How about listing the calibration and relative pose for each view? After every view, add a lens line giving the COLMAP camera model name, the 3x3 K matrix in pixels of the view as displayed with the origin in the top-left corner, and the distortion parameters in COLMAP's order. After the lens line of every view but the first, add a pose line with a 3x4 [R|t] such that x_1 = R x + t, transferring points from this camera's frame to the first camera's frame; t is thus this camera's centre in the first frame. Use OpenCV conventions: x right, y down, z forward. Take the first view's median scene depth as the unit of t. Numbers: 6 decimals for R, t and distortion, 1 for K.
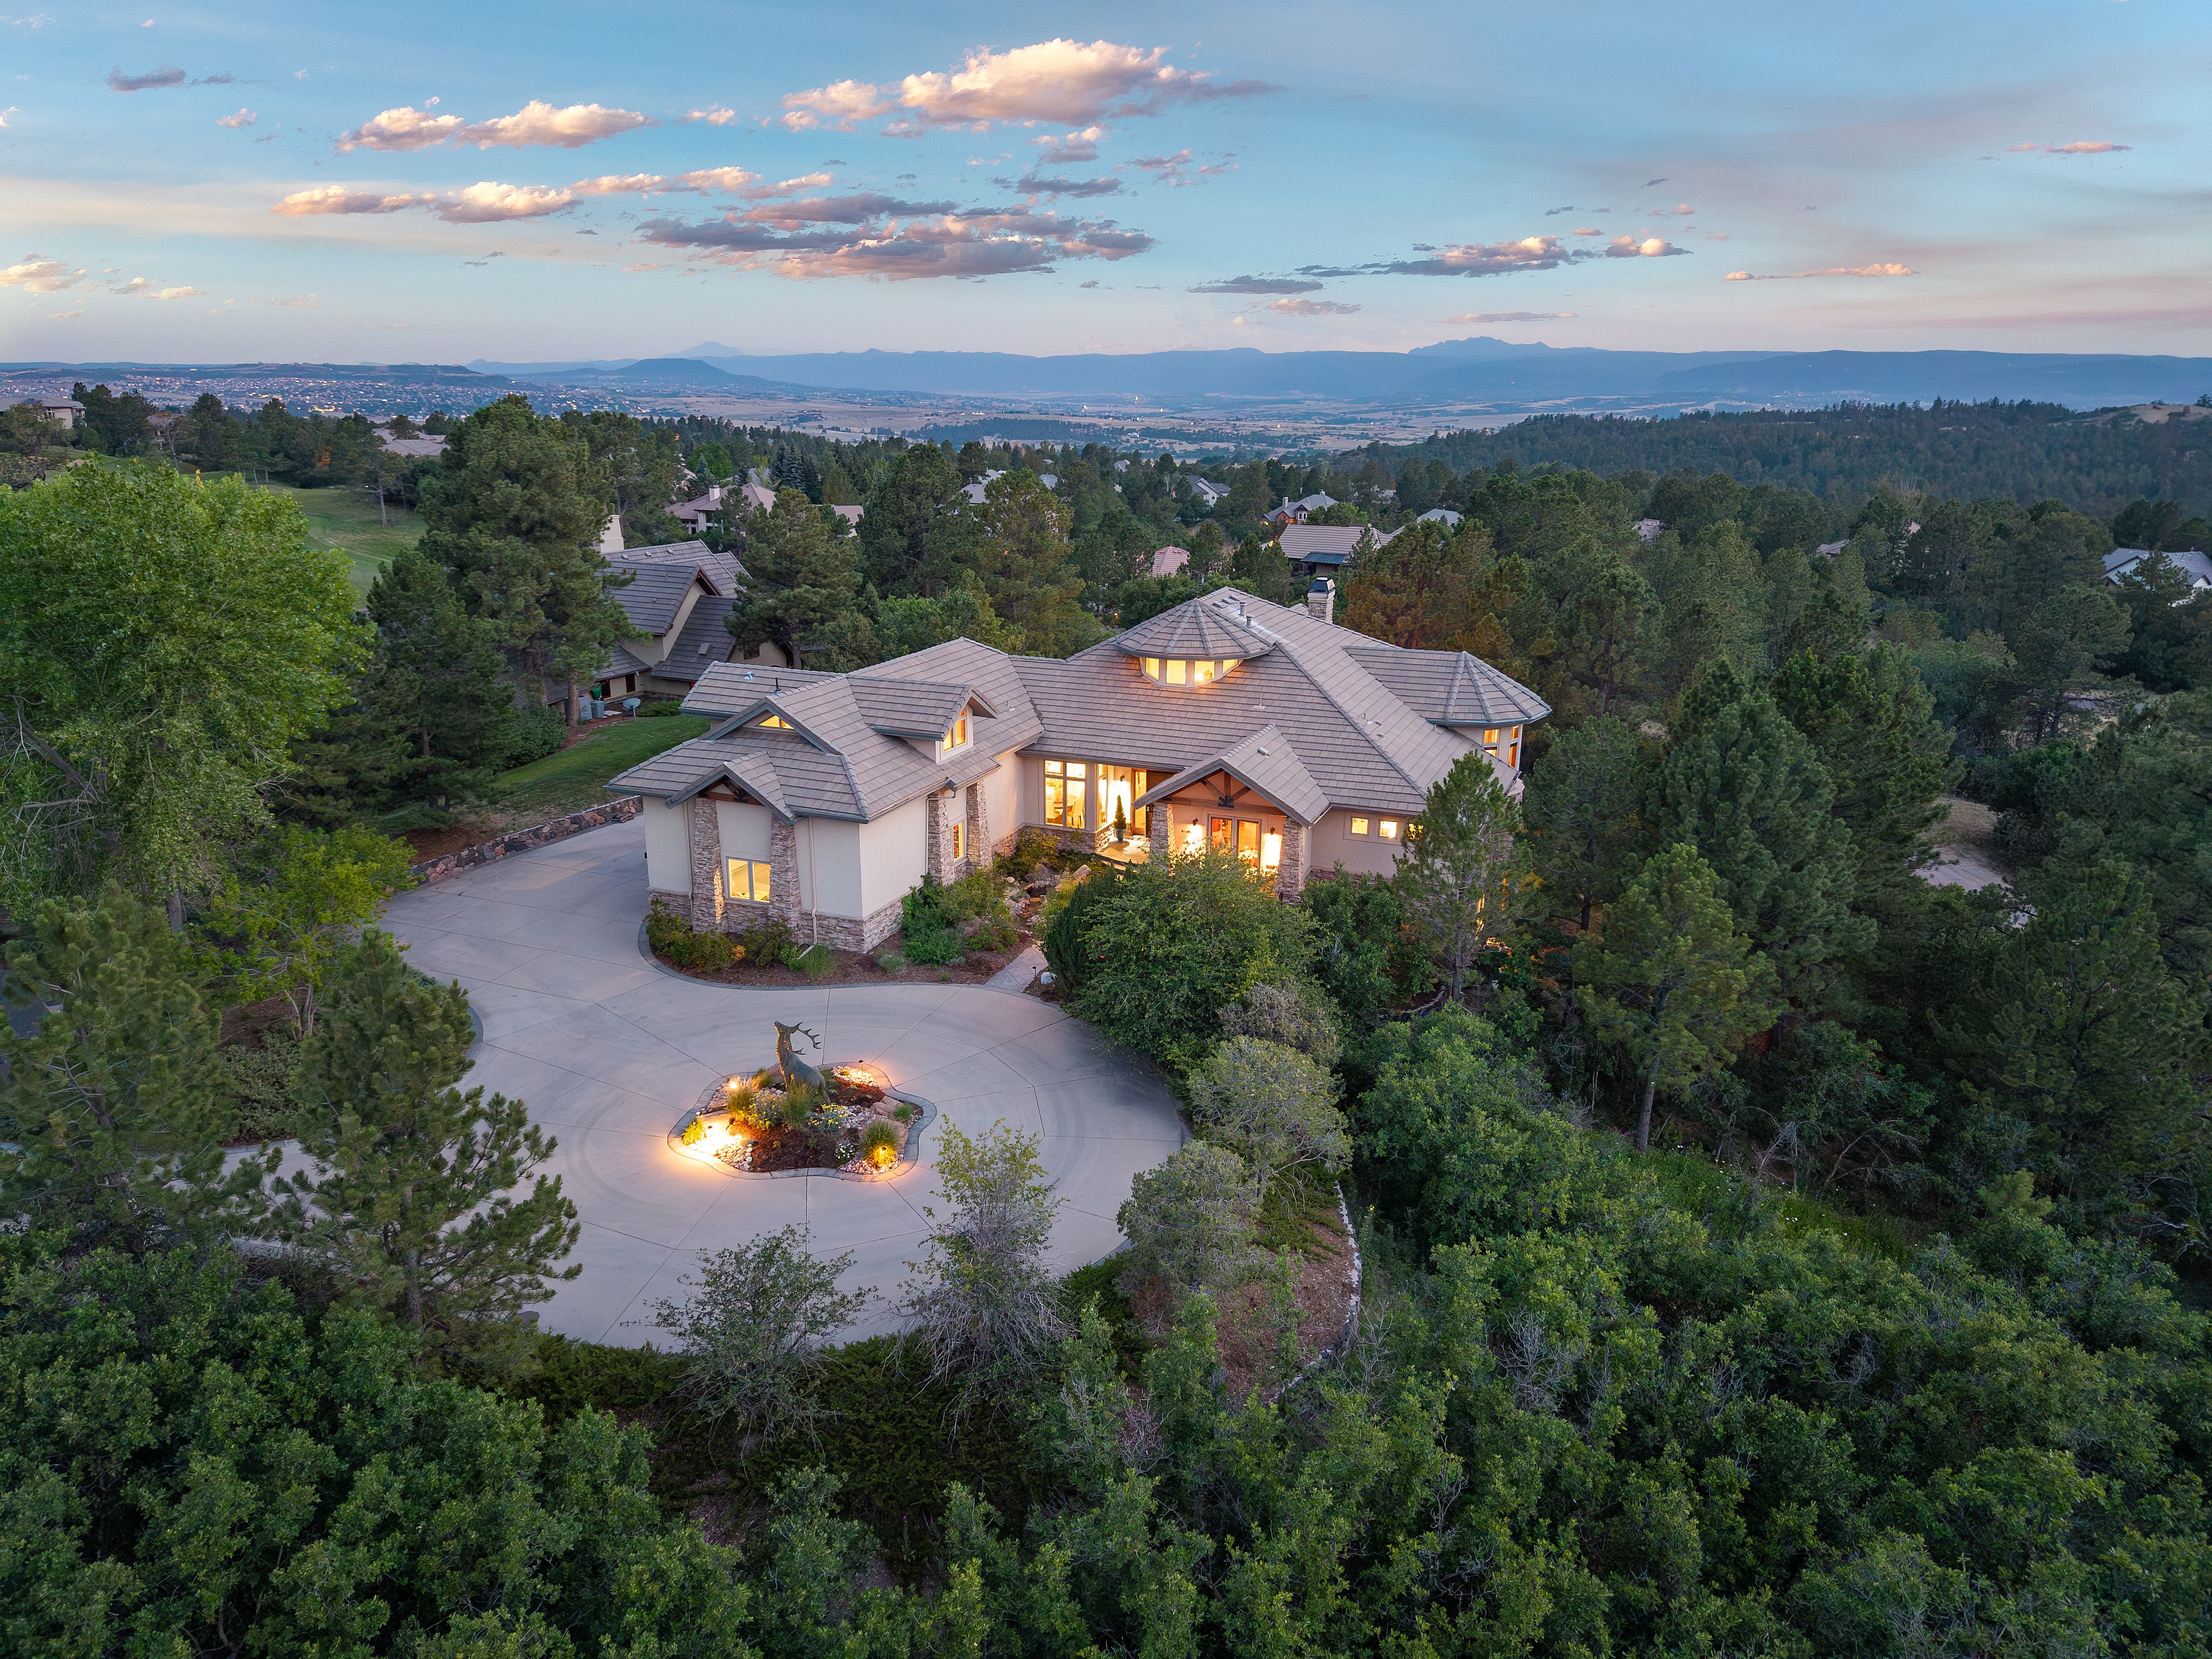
lens RADIAL K [[1428.9, 0, 1085.4], [0, 1428.9, 805.6], [0, 0, 1]] dist [0.004277, -0.002688]
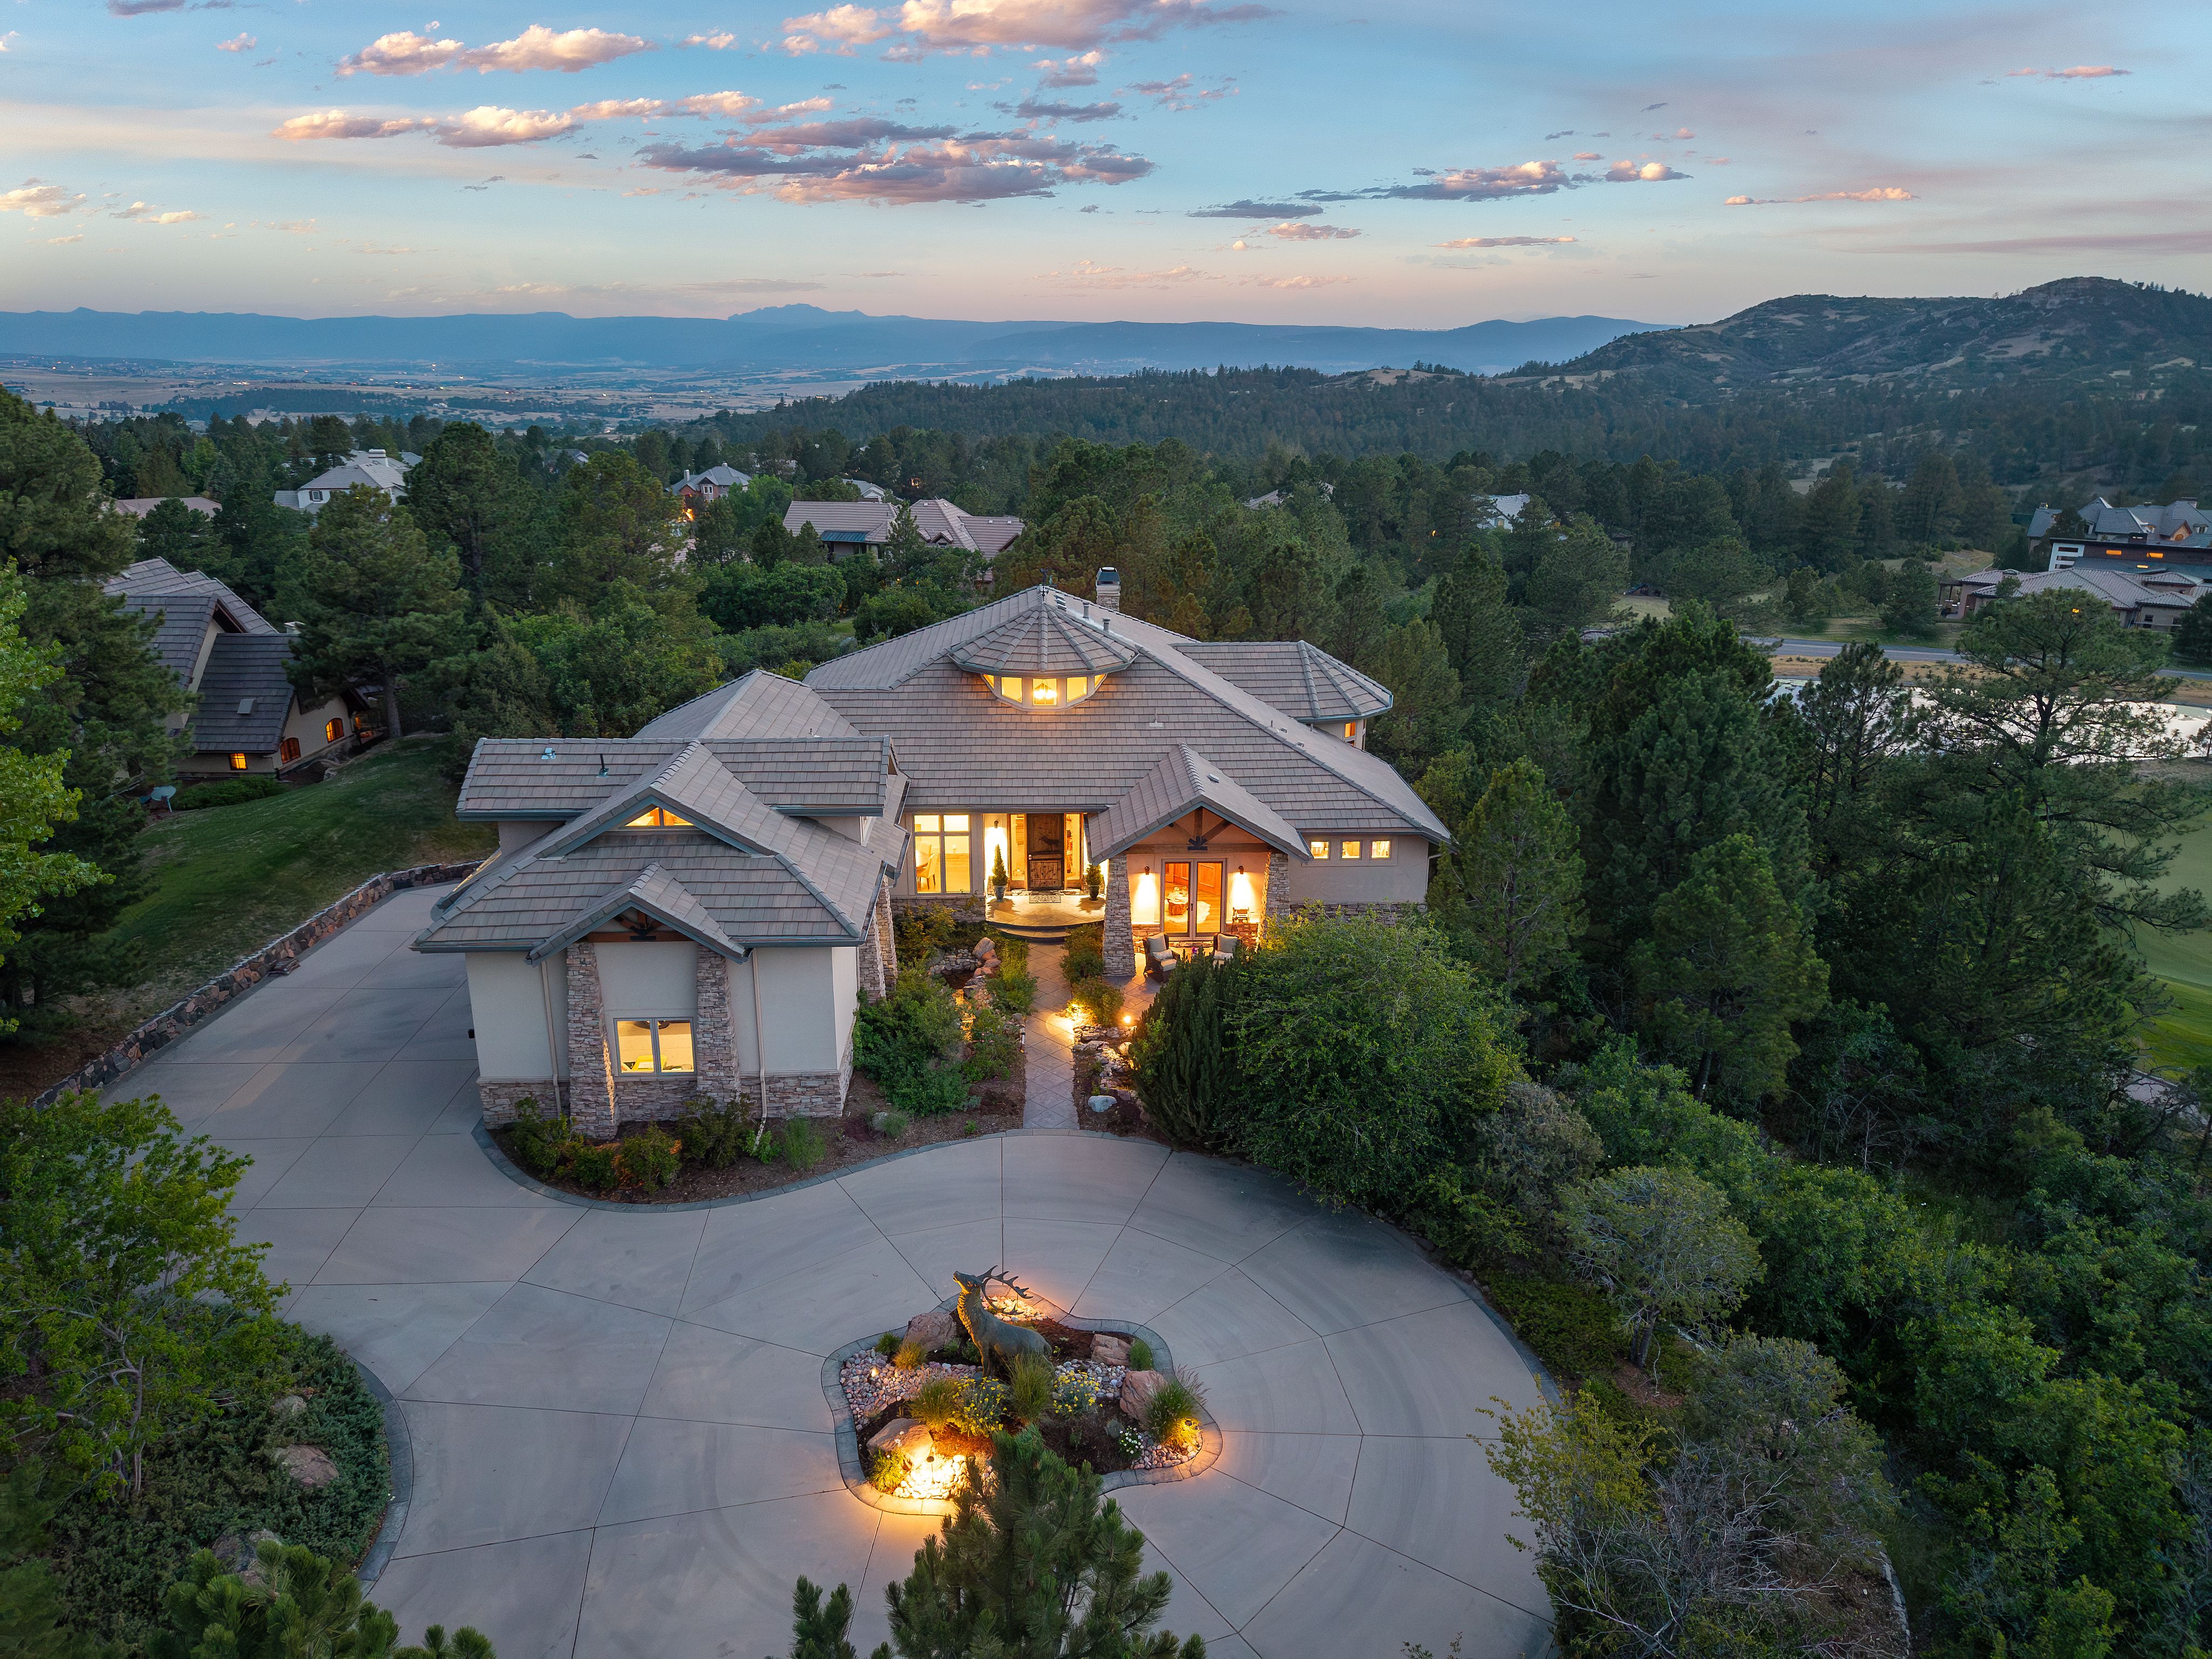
lens RADIAL K [[1440.8, 0, 1071.0], [0, 1440.8, 822.4], [0, 0, 1]] dist [-0.001607, 0.000733]
pose [[0.911574, -0.126766, 0.391106, -0.313405], [0.115121, 0.991927, 0.053185, -0.072206], [-0.394691, -0.003458, 0.918807, 0.262213]]
